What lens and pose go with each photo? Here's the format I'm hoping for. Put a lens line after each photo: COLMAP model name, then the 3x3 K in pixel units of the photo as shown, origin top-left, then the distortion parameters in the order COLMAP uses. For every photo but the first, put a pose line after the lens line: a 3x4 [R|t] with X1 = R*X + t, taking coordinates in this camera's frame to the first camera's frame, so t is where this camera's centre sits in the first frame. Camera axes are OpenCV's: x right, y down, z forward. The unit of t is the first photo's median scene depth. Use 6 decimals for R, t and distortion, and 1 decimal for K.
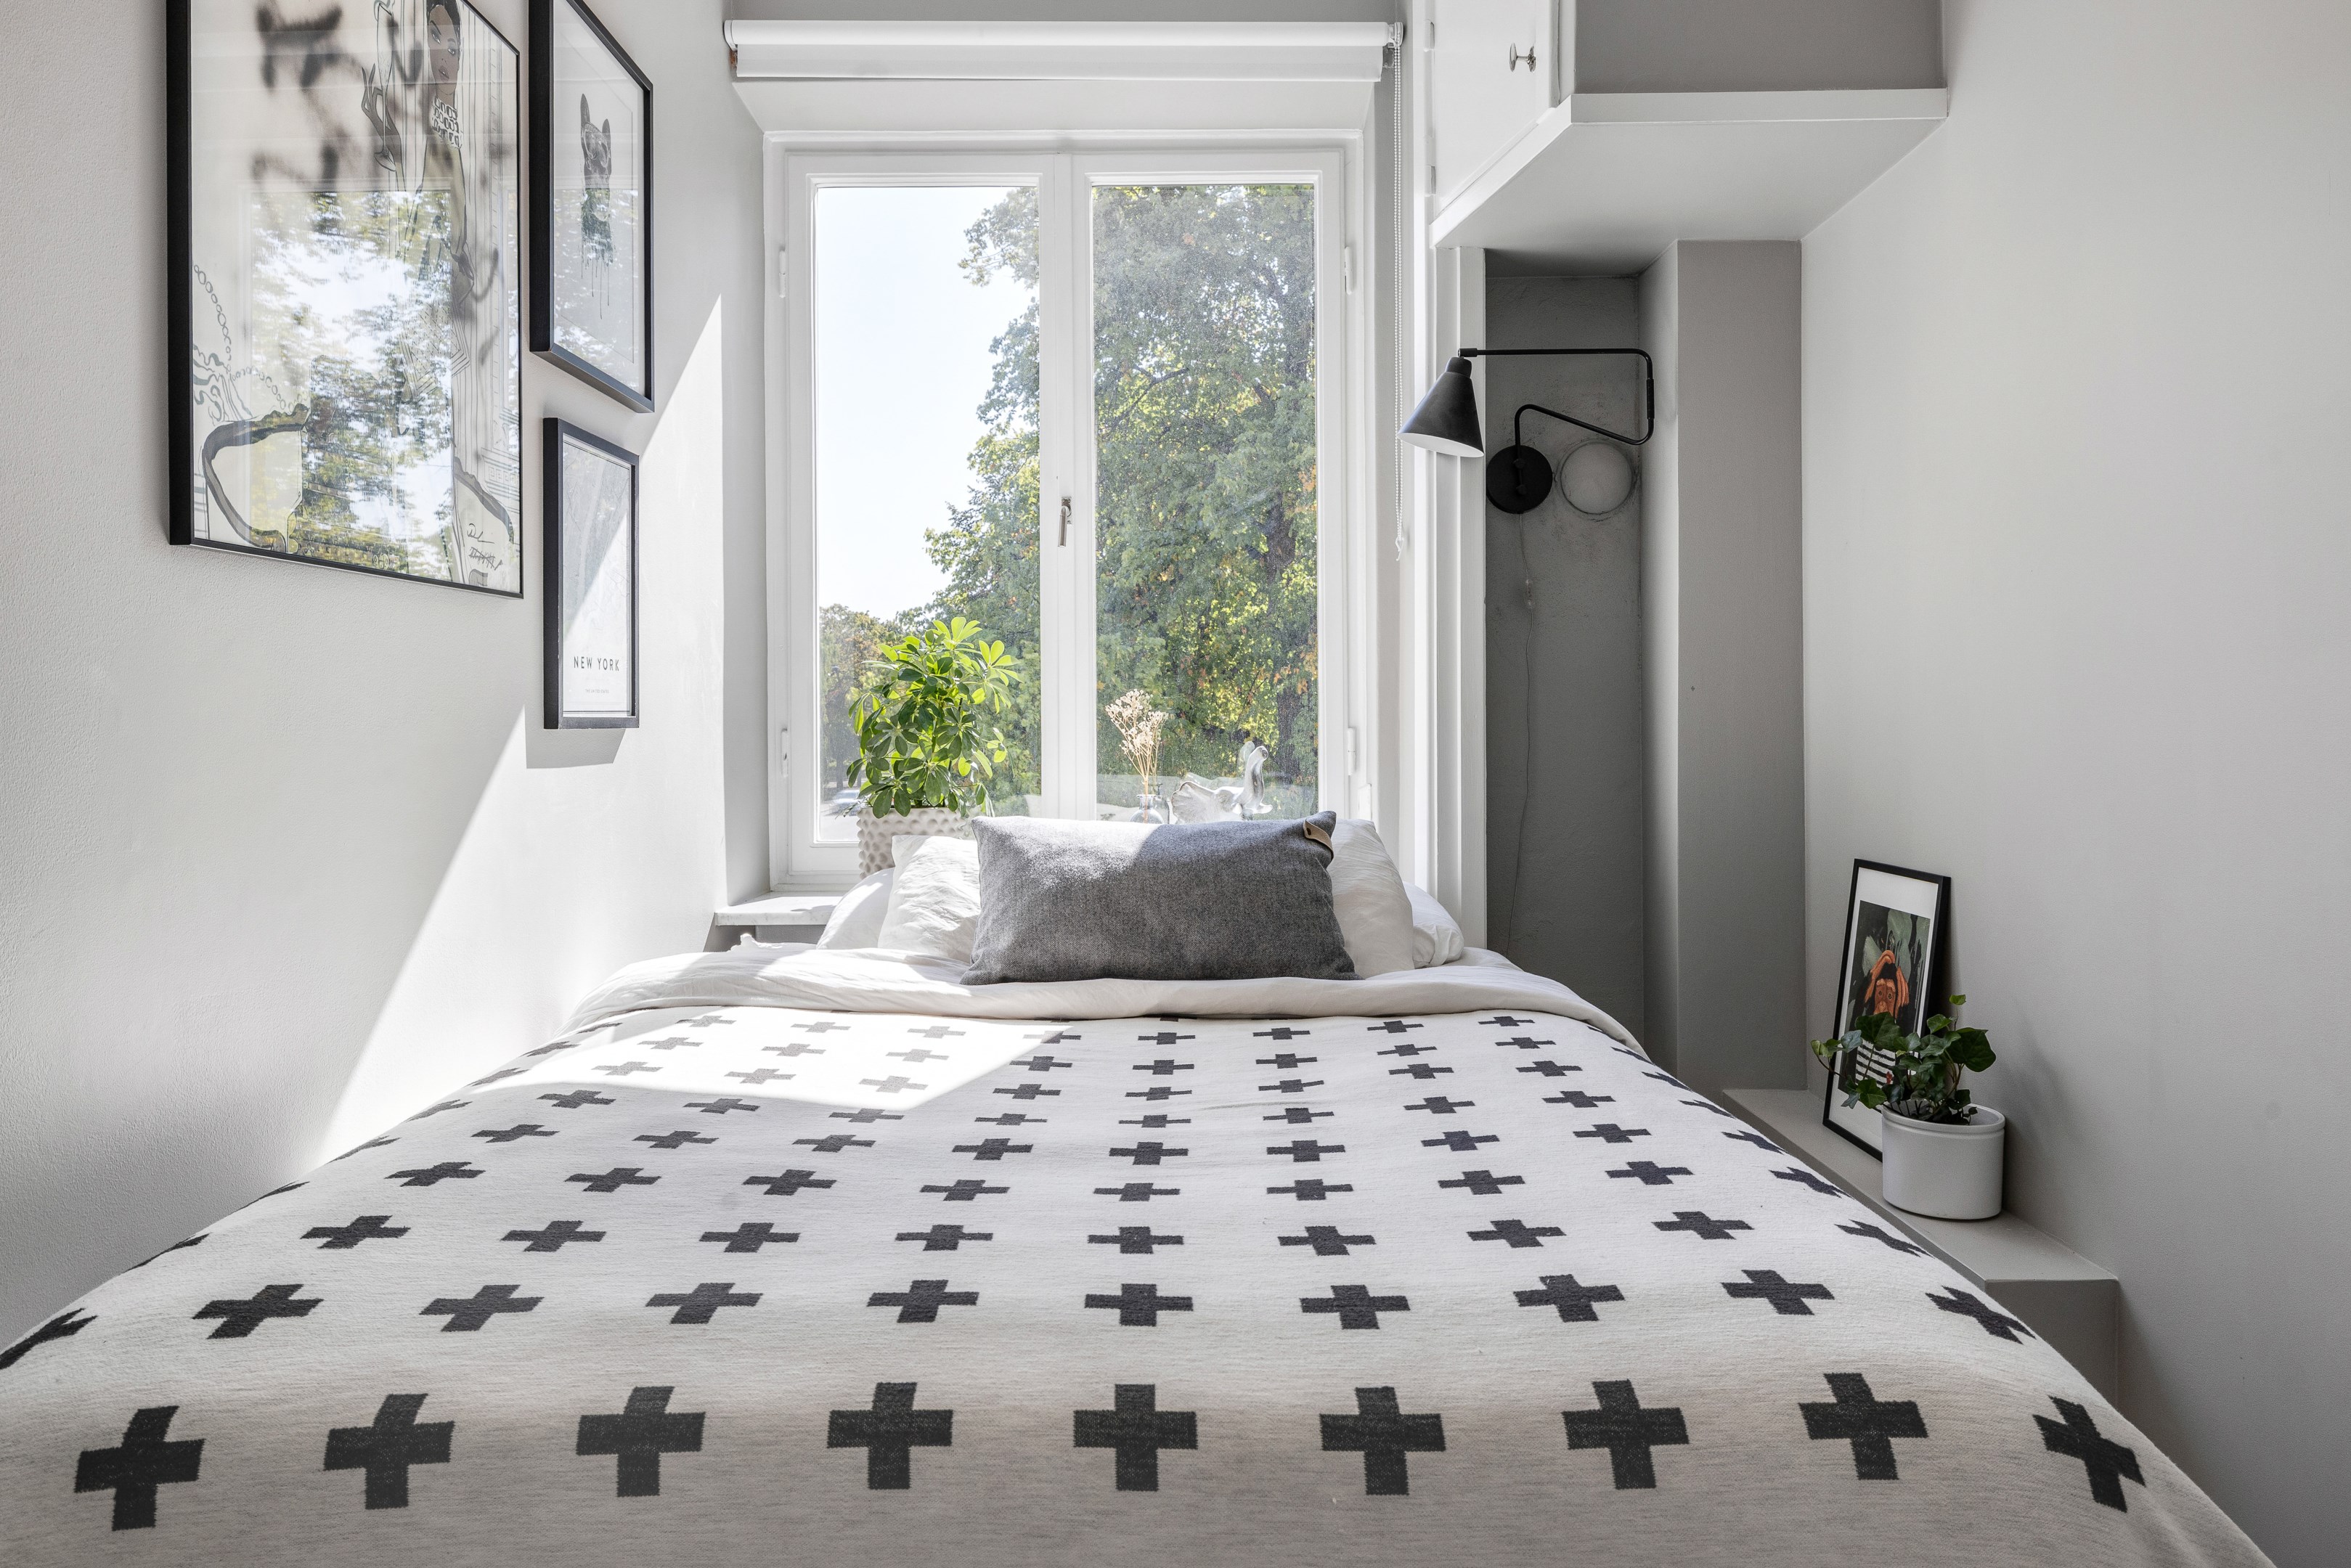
lens RADIAL K [[1643.1, 0, 1195.2], [0, 1643.1, 725.2], [0, 0, 1]] dist [-0.001390, 0.002395]
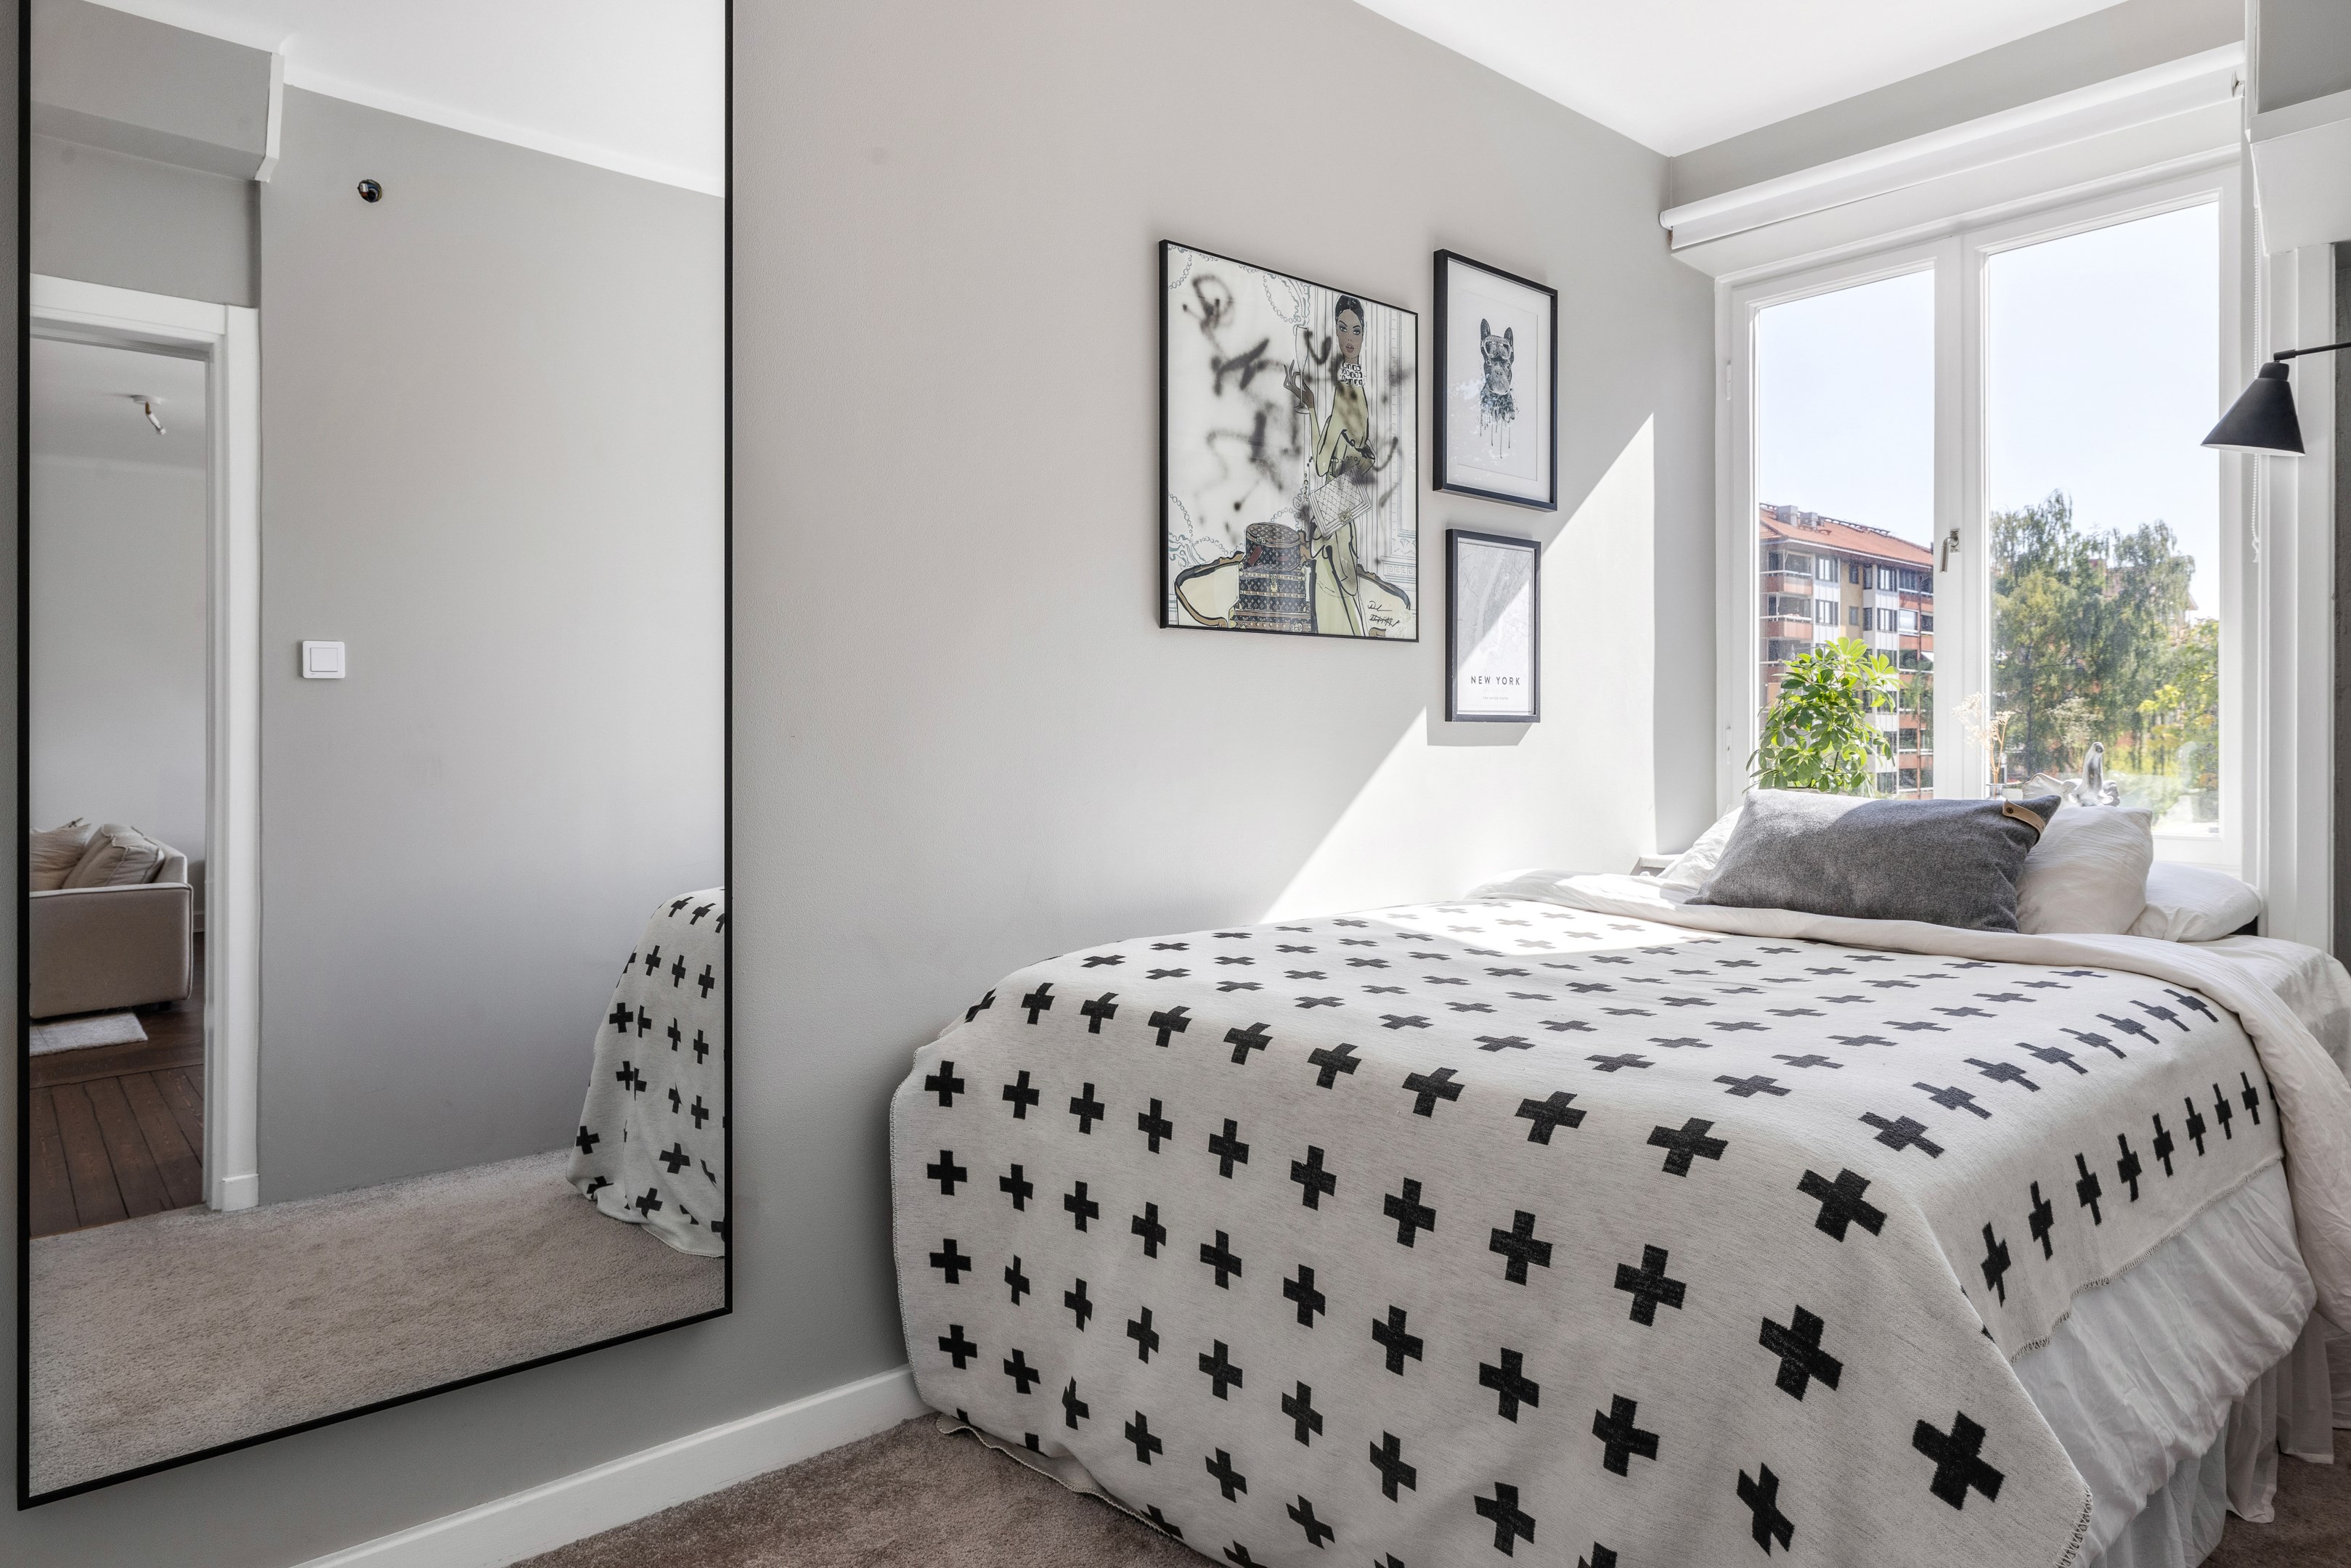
lens RADIAL K [[1370.9, 0, 1179.1], [0, 1370.9, 747.0], [0, 0, 1]] dist [0.001706, 0.000825]
pose [[0.664286, 0.014207, -0.747343, 0.465435], [-0.007667, 0.999896, 0.012193, 0.013937], [0.747439, -0.002369, 0.664326, -0.102308]]
